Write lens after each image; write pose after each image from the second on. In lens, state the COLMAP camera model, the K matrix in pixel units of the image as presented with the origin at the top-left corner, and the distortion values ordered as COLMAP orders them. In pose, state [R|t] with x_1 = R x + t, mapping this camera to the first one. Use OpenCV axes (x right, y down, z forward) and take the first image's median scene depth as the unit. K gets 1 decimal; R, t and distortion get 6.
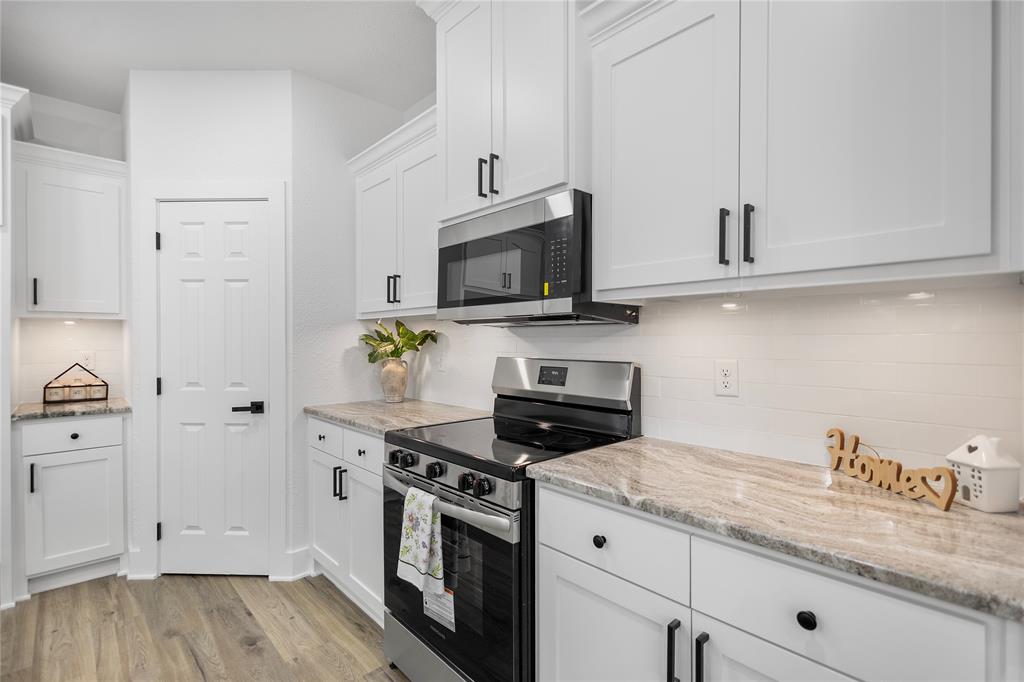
lens RADIAL K [[475.9, 0, 512.2], [0, 475.9, 342.0], [0, 0, 1]] dist [0.009705, -0.004124]
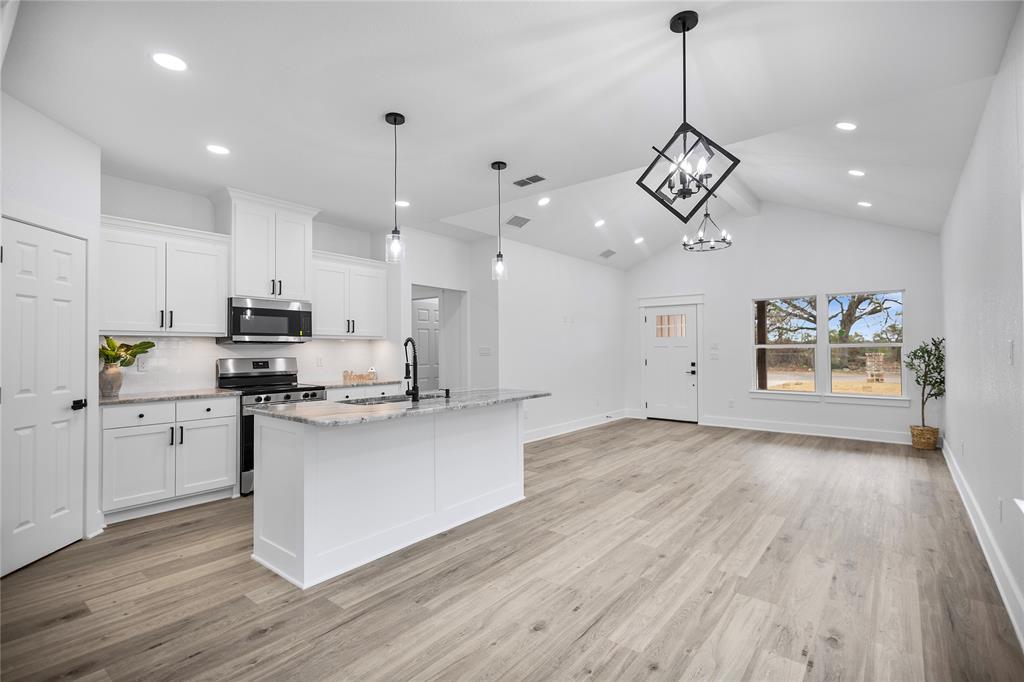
lens RADIAL K [[475.9, 0, 514.4], [0, 475.9, 340.5], [0, 0, 1]] dist [0.009705, -0.004124]
pose [[-0.136056, 0.019566, 0.990508, -2.416728], [0.007642, 0.999796, -0.018700, 0.002400], [-0.990672, 0.005025, -0.136178, 0.053705]]
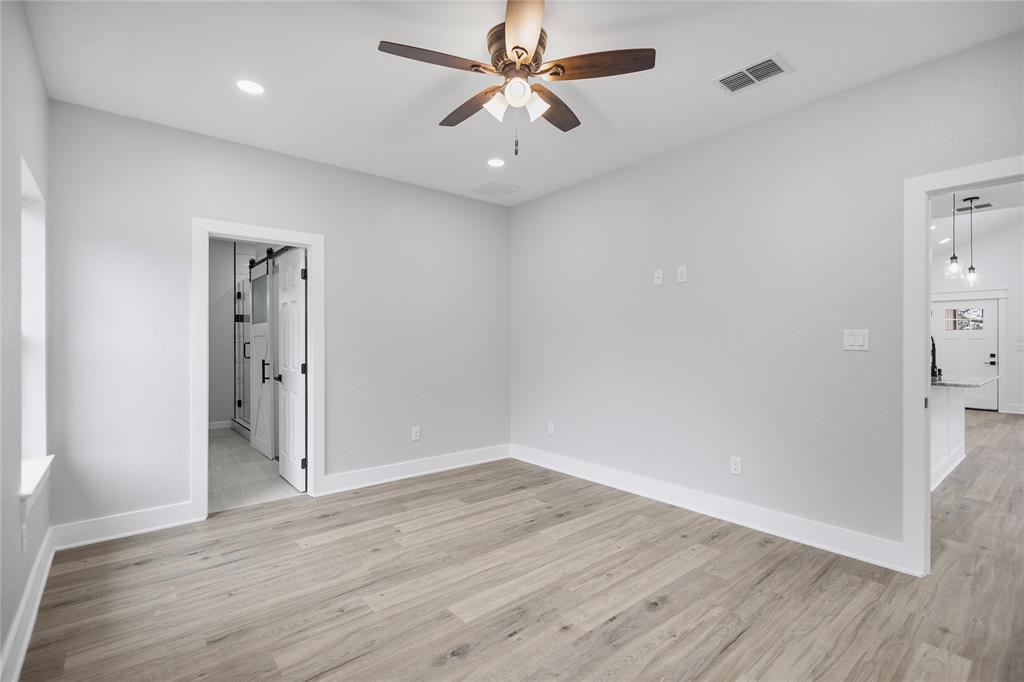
lens RADIAL K [[475.9, 0, 515.1], [0, 475.9, 342.9], [0, 0, 1]] dist [0.009705, -0.004124]
pose [[0.056407, -0.002556, 0.998405, -3.151911], [0.004127, 0.999989, 0.002327, 0.000491], [-0.998399, 0.003989, 0.056417, 2.026192]]
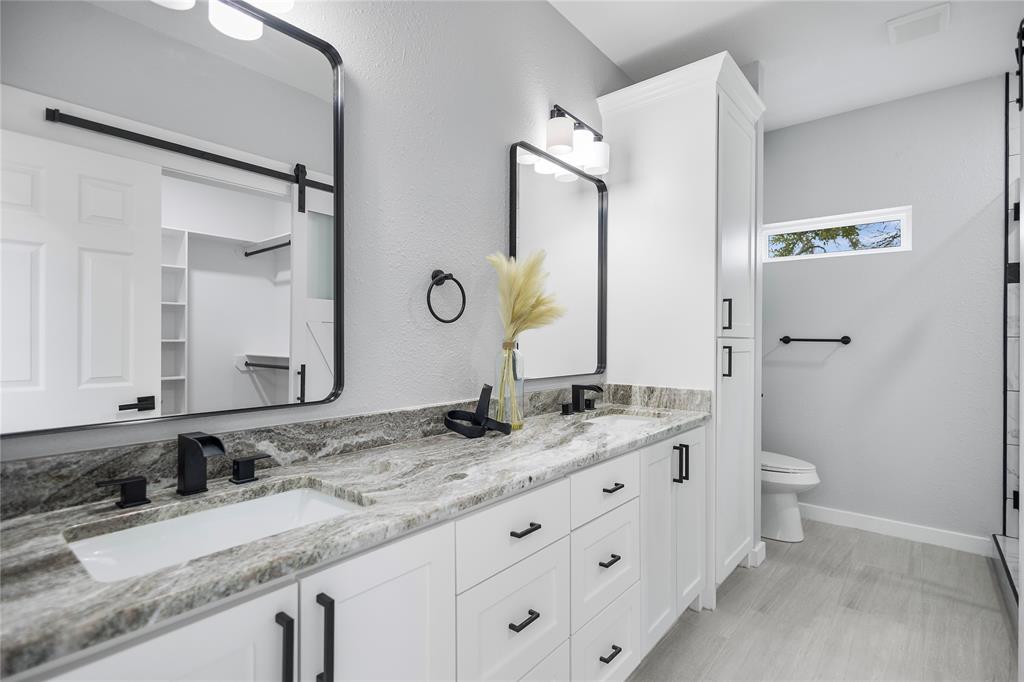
lens RADIAL K [[475.9, 0, 513.9], [0, 475.9, 338.5], [0, 0, 1]] dist [0.009705, -0.004124]
pose [[0.993160, 0.006663, 0.116573, -1.319344], [-0.006225, 0.999972, -0.004114, 0.015331], [-0.116597, 0.003360, 0.993174, 3.089400]]
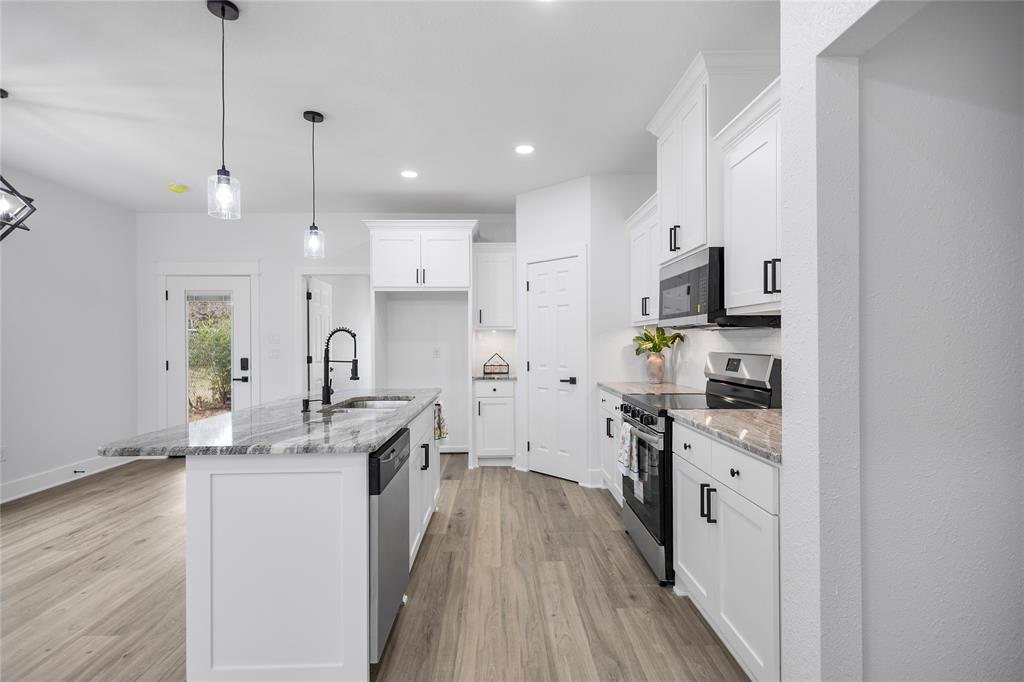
lens RADIAL K [[475.9, 0, 512.6], [0, 475.9, 344.0], [0, 0, 1]] dist [0.009705, -0.004124]
pose [[0.748547, 0.001052, -0.663081, 0.522377], [0.001761, 0.999992, 0.003574, 0.002093], [0.663080, -0.003843, 0.748539, -0.493283]]
